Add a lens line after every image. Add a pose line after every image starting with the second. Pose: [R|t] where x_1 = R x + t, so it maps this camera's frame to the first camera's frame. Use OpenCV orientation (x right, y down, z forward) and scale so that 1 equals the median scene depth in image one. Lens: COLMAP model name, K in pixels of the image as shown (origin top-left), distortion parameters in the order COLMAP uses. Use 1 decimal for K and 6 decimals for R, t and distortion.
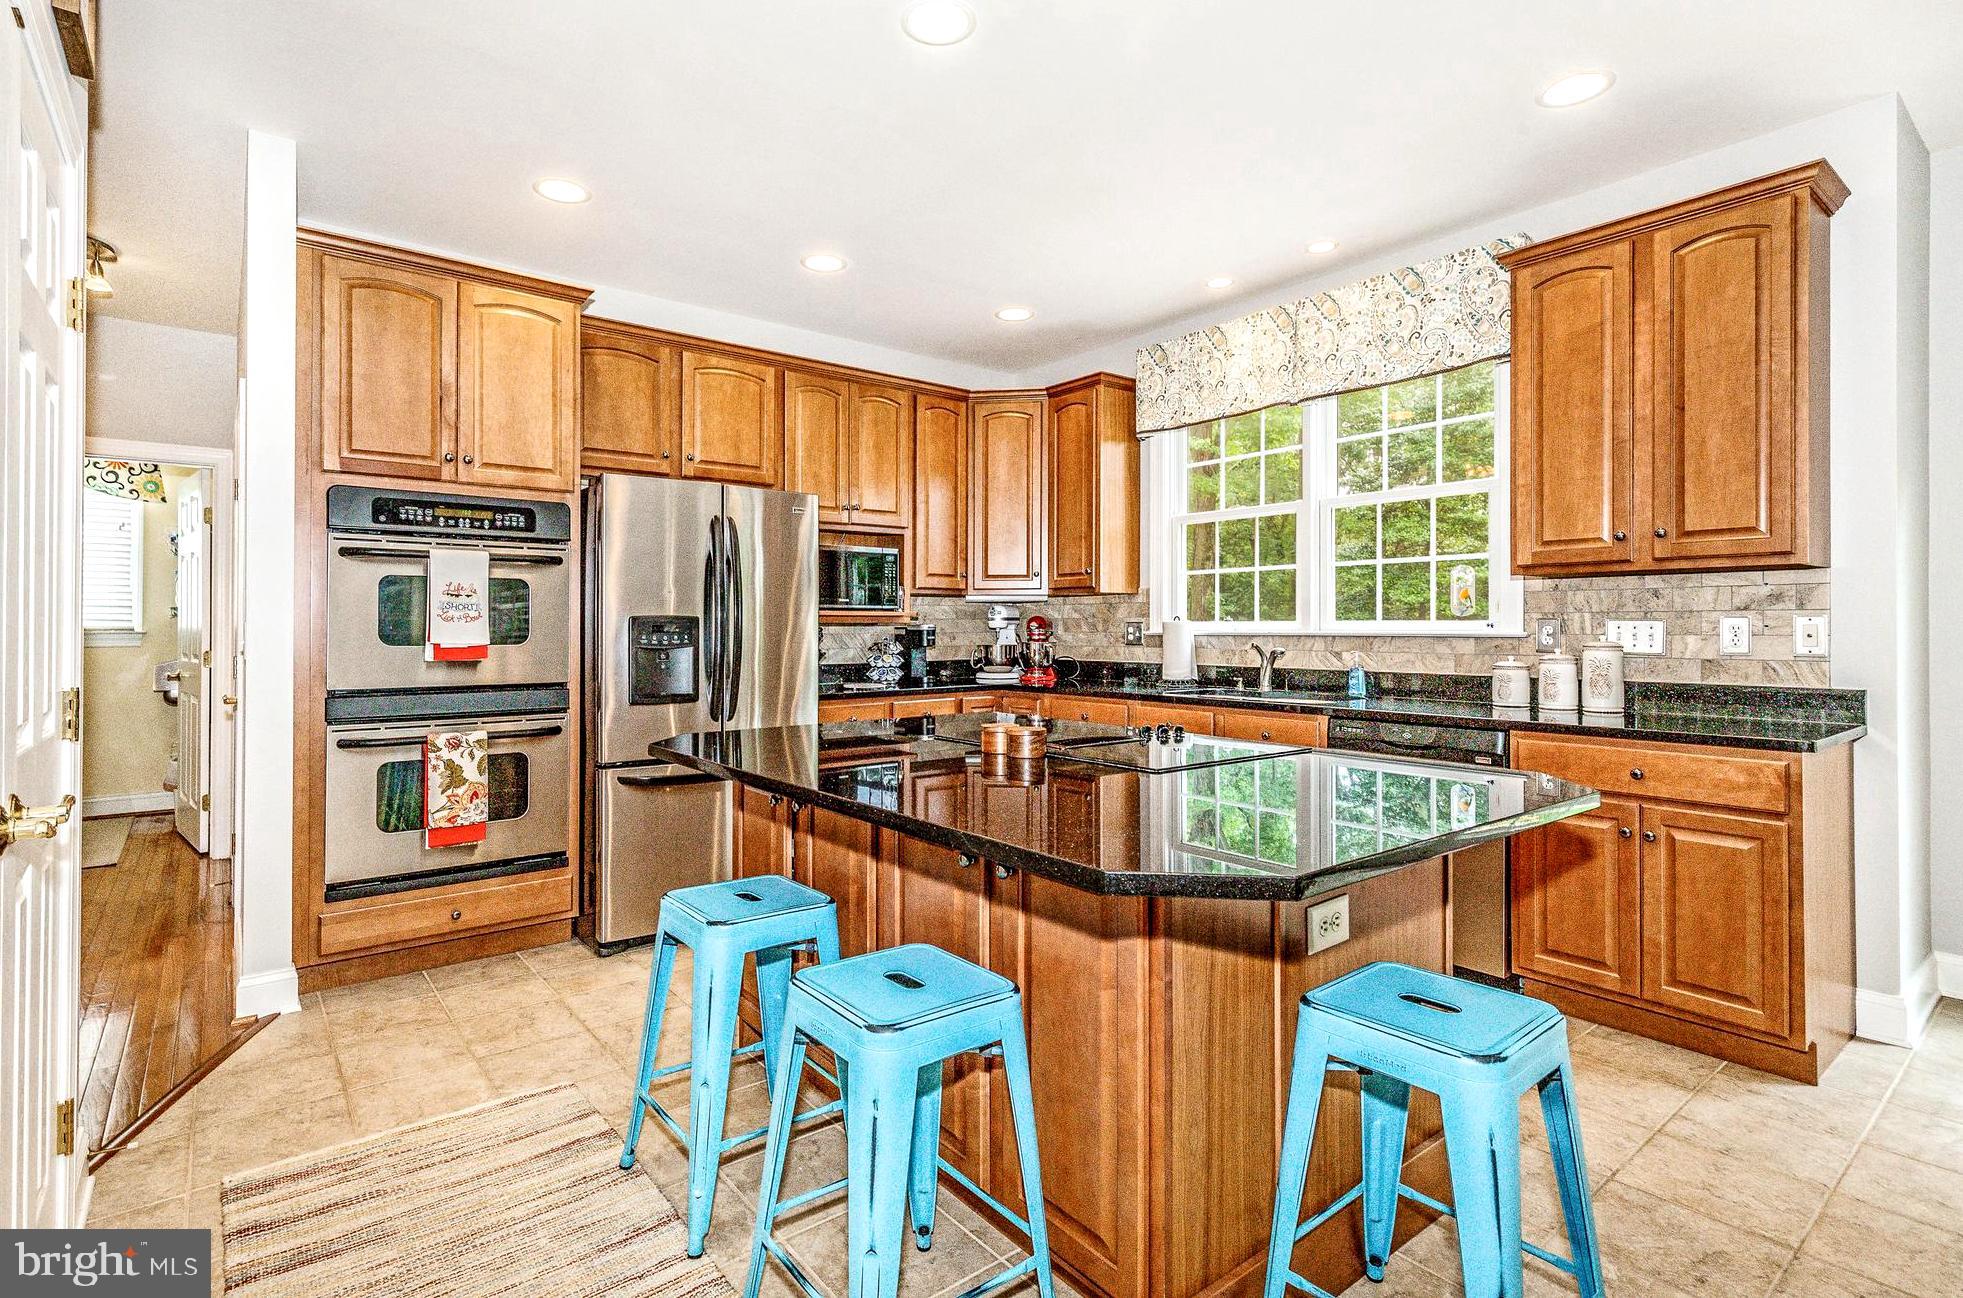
lens RADIAL K [[905.5, 0, 954.3], [0, 905.5, 632.0], [0, 0, 1]] dist [0.001282, 0.002081]
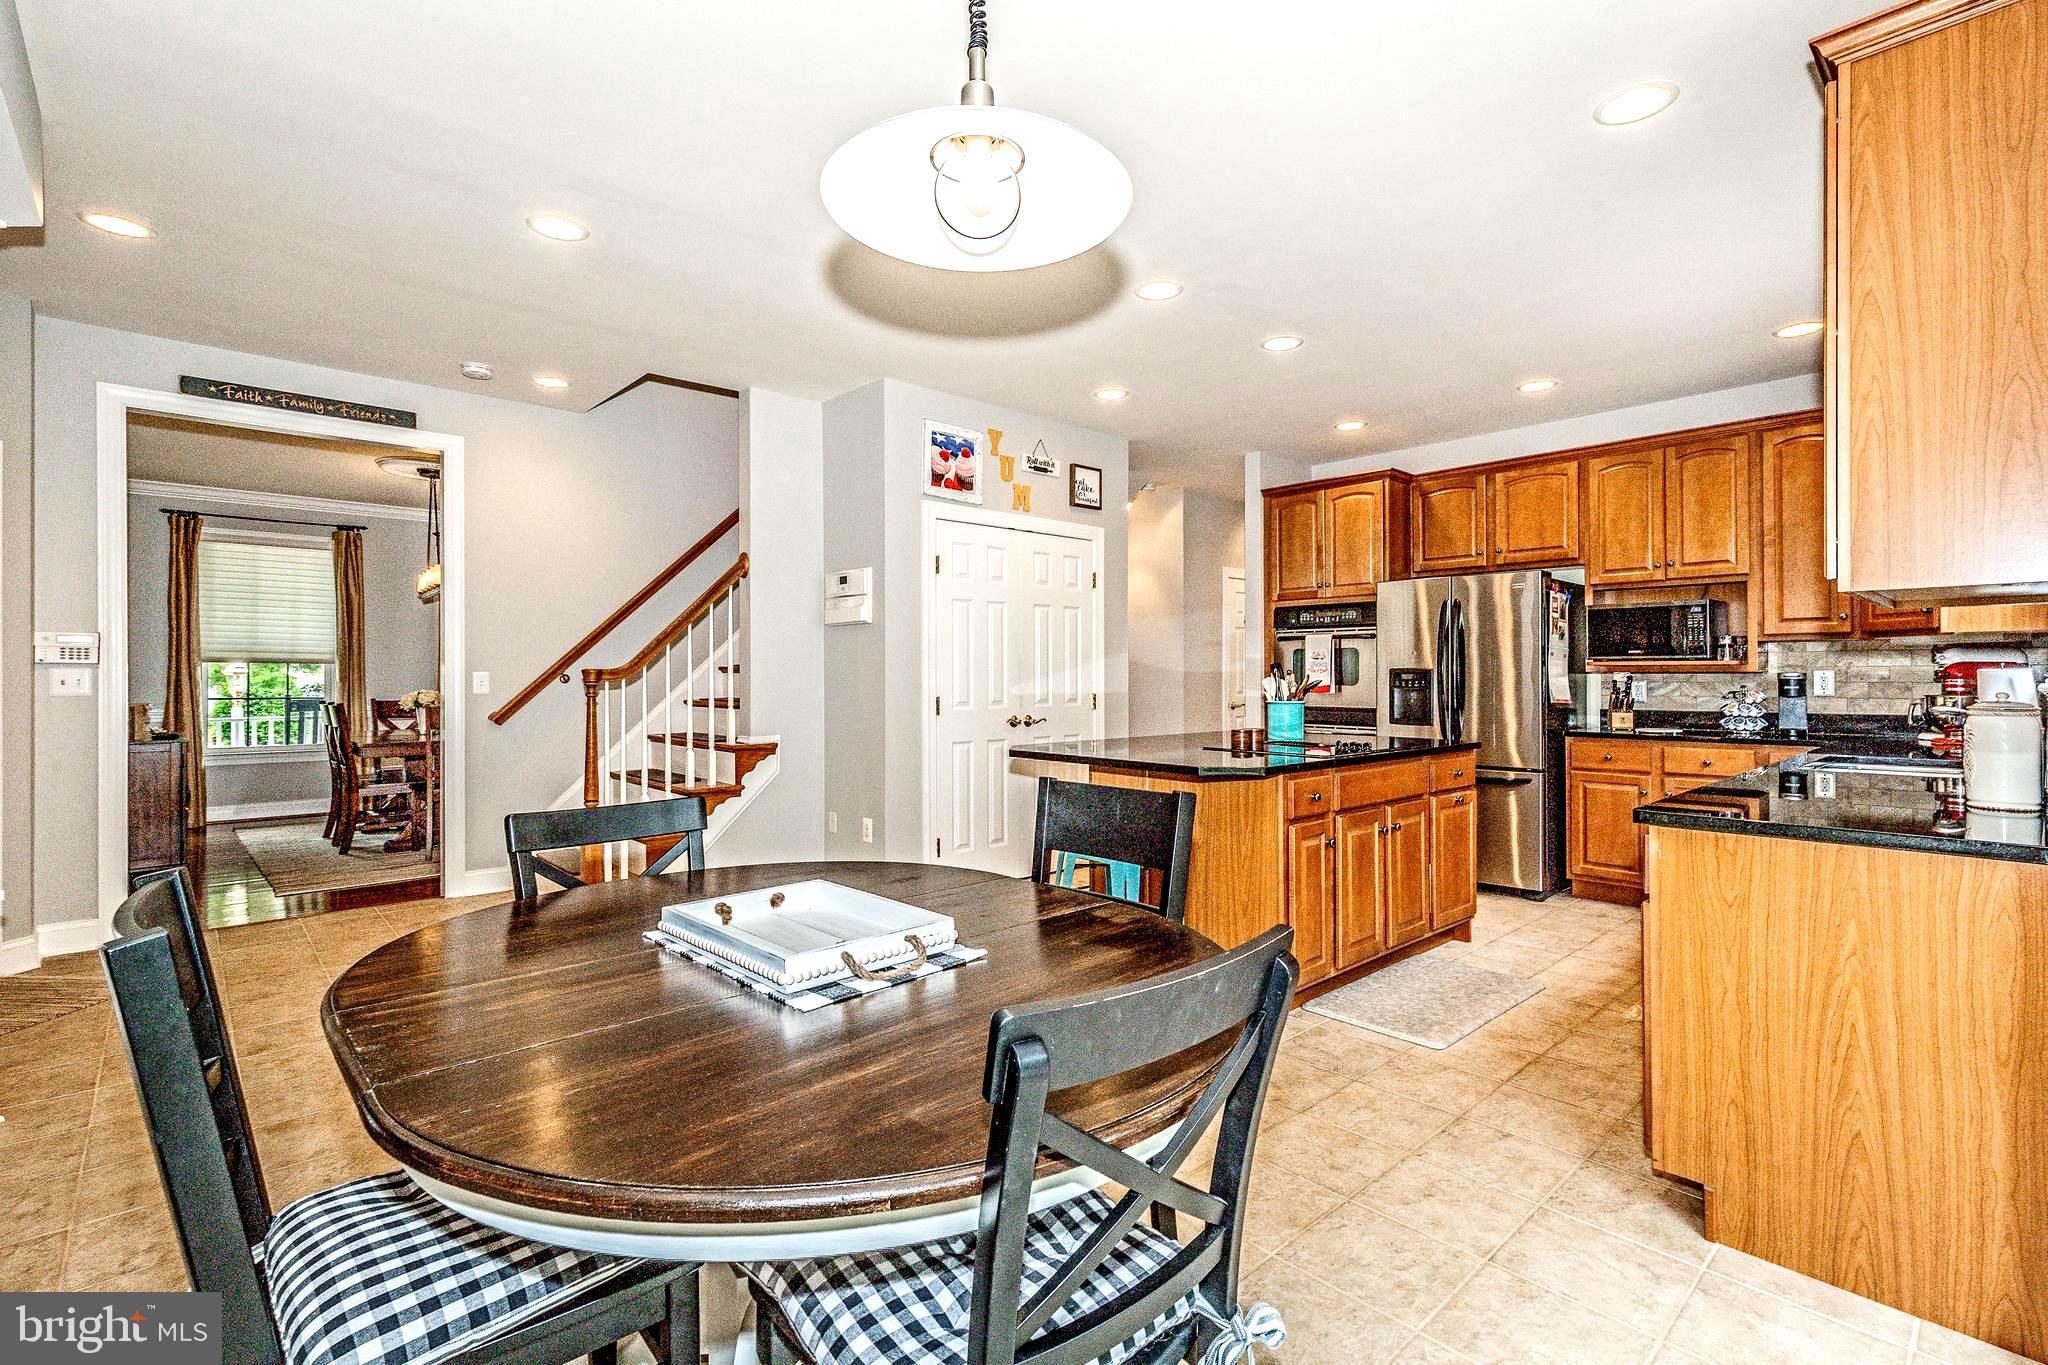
lens RADIAL K [[944.7, 0, 1027.7], [0, 944.7, 653.0], [0, 0, 1]] dist [0.001282, 0.002081]
pose [[0.069171, -0.020372, -0.997397, 1.264656], [-0.006284, 0.999763, -0.020856, -0.005966], [0.997585, 0.007711, 0.069026, 0.235010]]
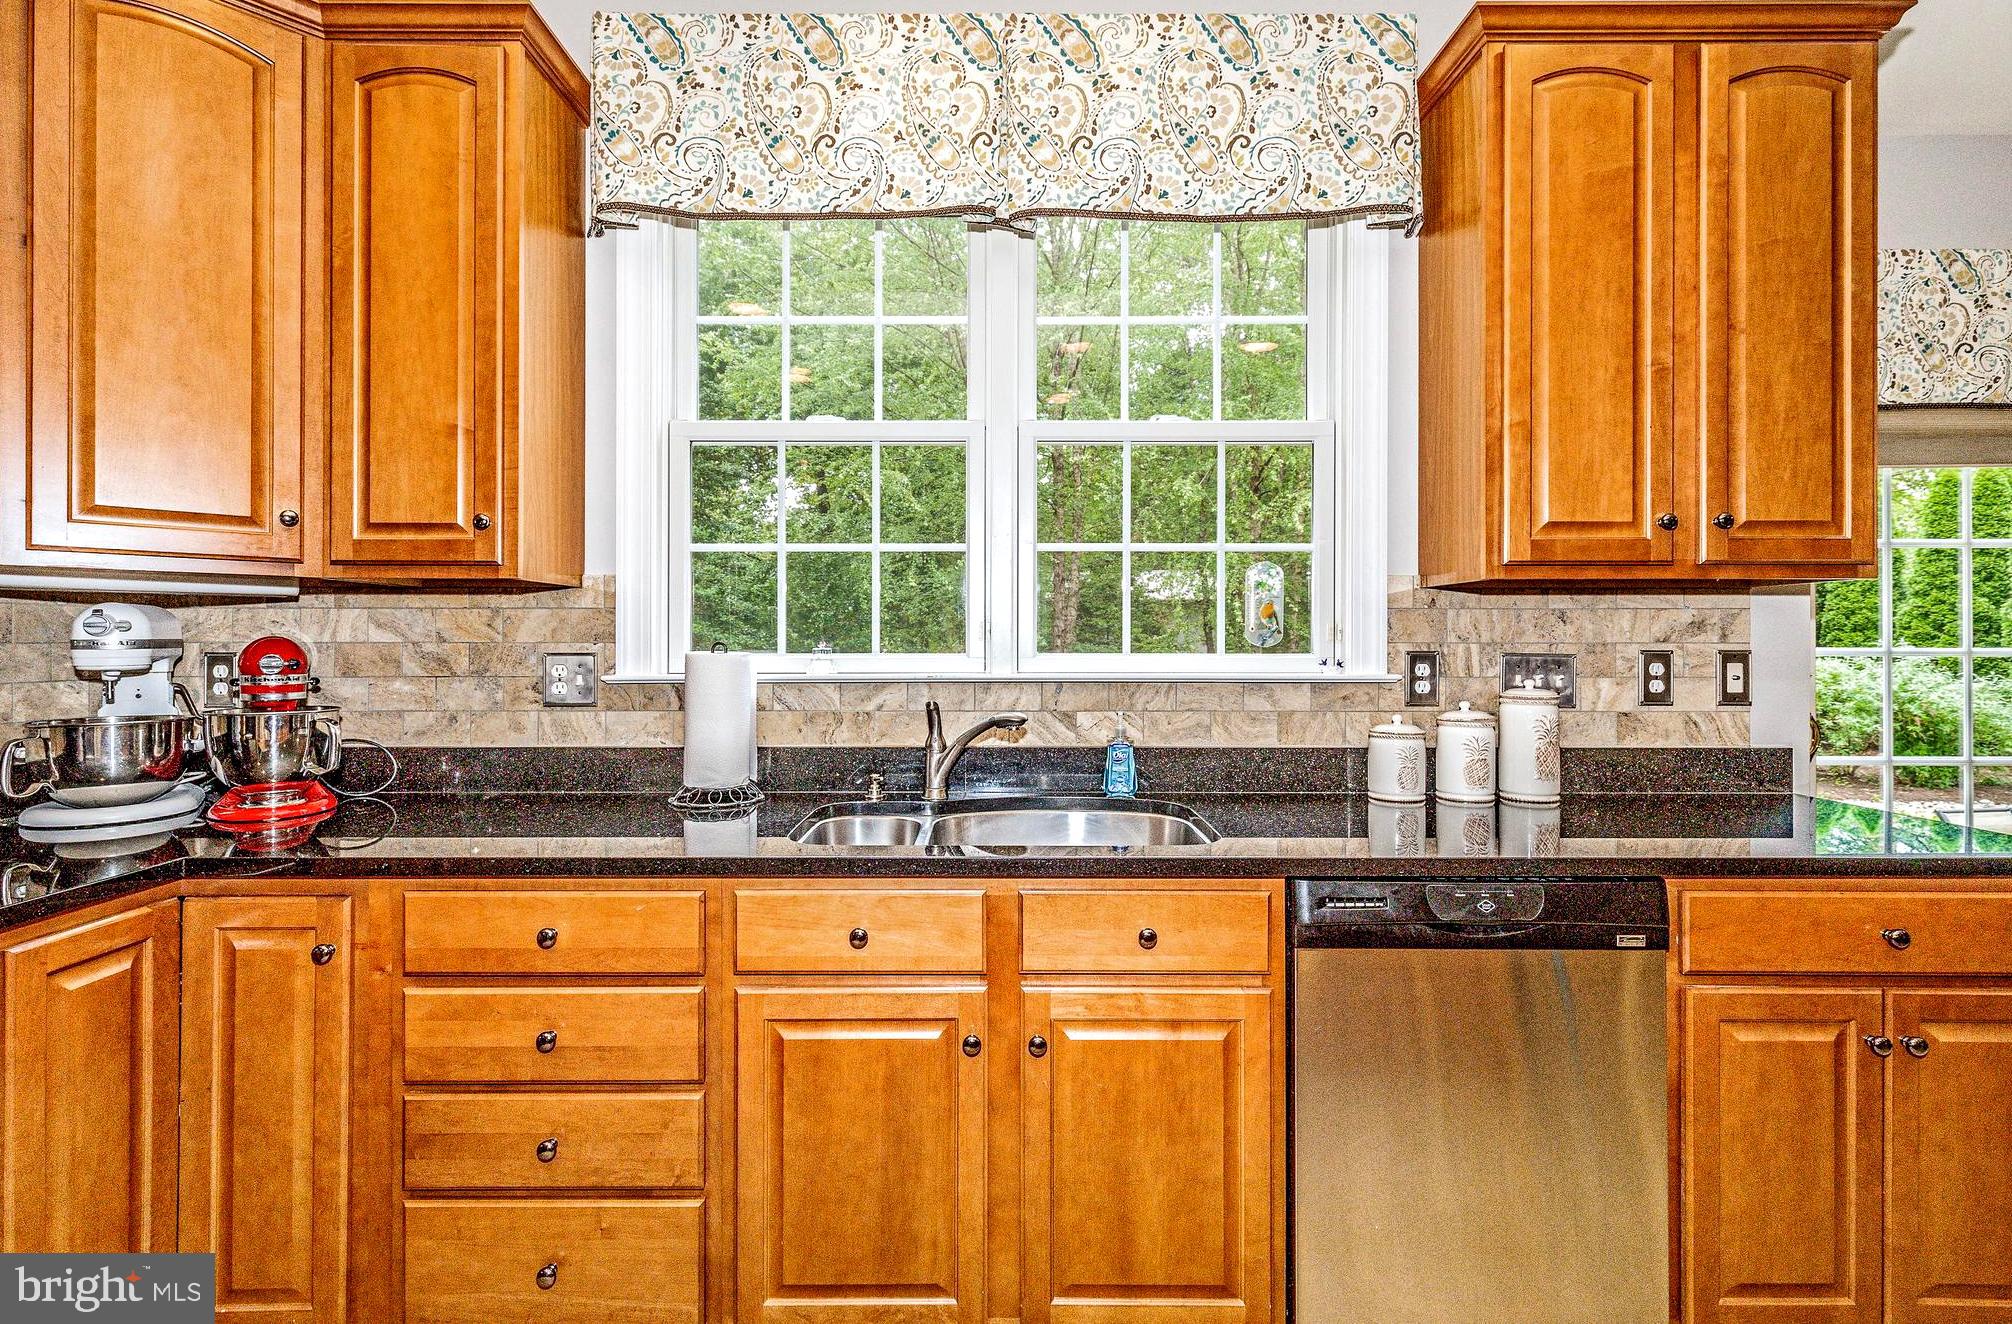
lens RADIAL K [[970.1, 0, 1022.7], [0, 970.1, 629.8], [0, 0, 1]] dist [0.000099, 0.001692]
pose [[0.618605, 0.007833, 0.785663, -0.041670], [0.002376, 0.999927, -0.011840, -0.022879], [-0.785699, 0.009191, 0.618541, 0.798805]]
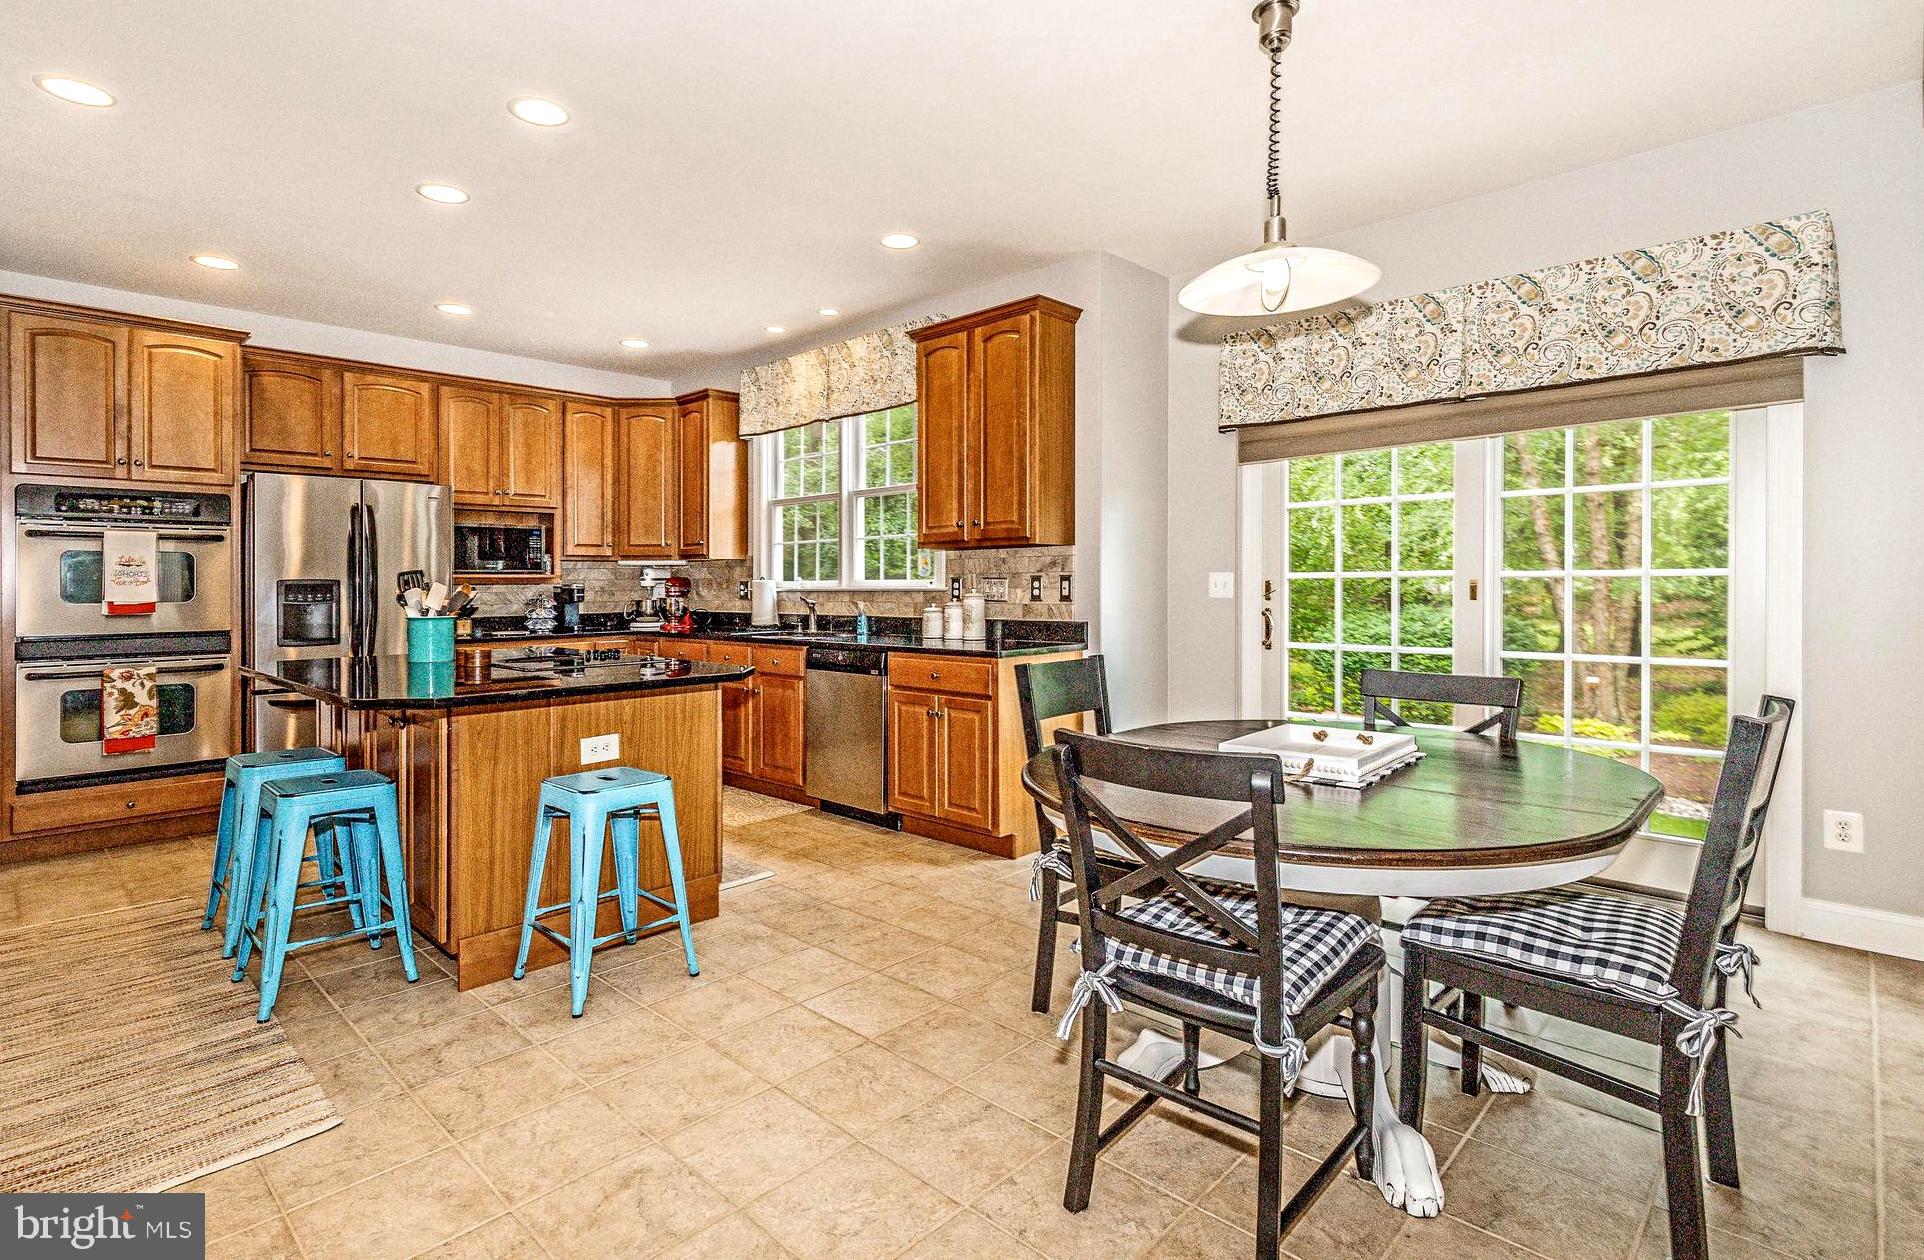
lens RADIAL K [[900.7, 0, 920.0], [0, 900.7, 590.3], [0, 0, 1]] dist [-0.004710, 0.003095]
pose [[0.991962, -0.006583, 0.126361, 0.410610], [0.006642, 0.999978, -0.000050, 0.005028], [-0.126358, 0.000889, 0.991984, -0.433269]]
